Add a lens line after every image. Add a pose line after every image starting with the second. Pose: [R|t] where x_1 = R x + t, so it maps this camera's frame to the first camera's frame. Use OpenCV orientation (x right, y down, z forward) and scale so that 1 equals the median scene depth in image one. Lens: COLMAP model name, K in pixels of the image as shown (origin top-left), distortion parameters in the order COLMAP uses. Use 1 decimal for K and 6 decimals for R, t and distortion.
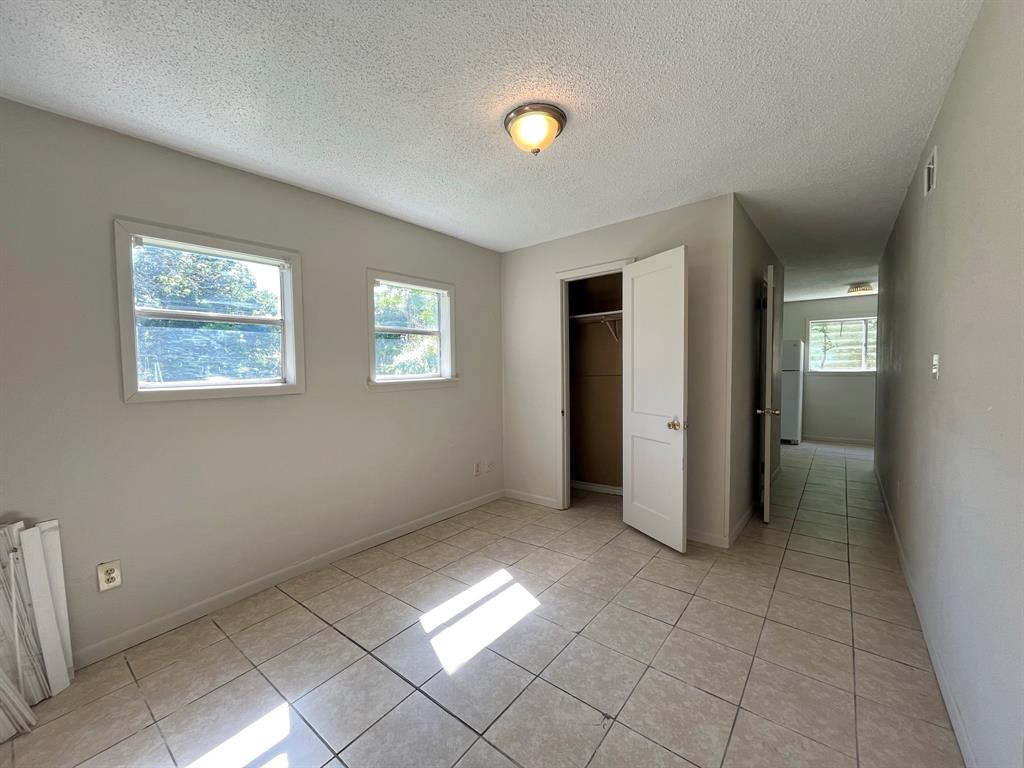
lens RADIAL K [[412.9, 0, 512.5], [0, 412.9, 388.3], [0, 0, 1]] dist [-0.003918, 0.000644]
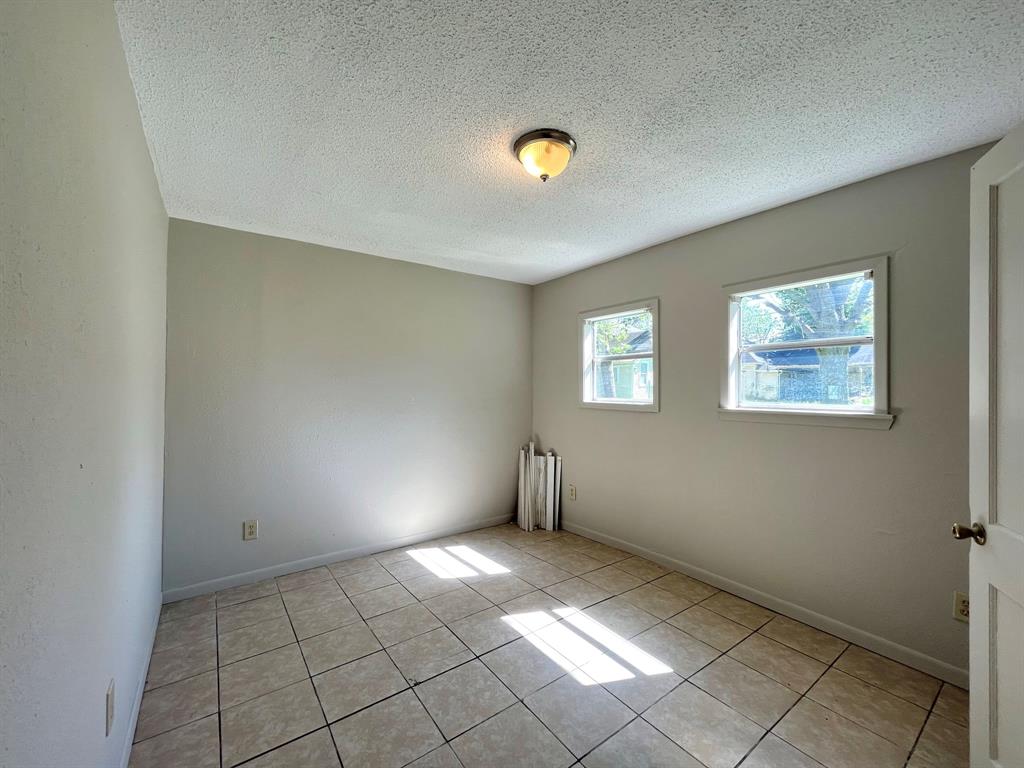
lens RADIAL K [[412.9, 0, 508.3], [0, 412.9, 389.8], [0, 0, 1]] dist [-0.003918, 0.000644]
pose [[-0.275173, 0.018675, -0.961213, 0.823994], [-0.049454, 0.998213, 0.033551, -0.078236], [0.960122, 0.056769, -0.273757, 0.971694]]
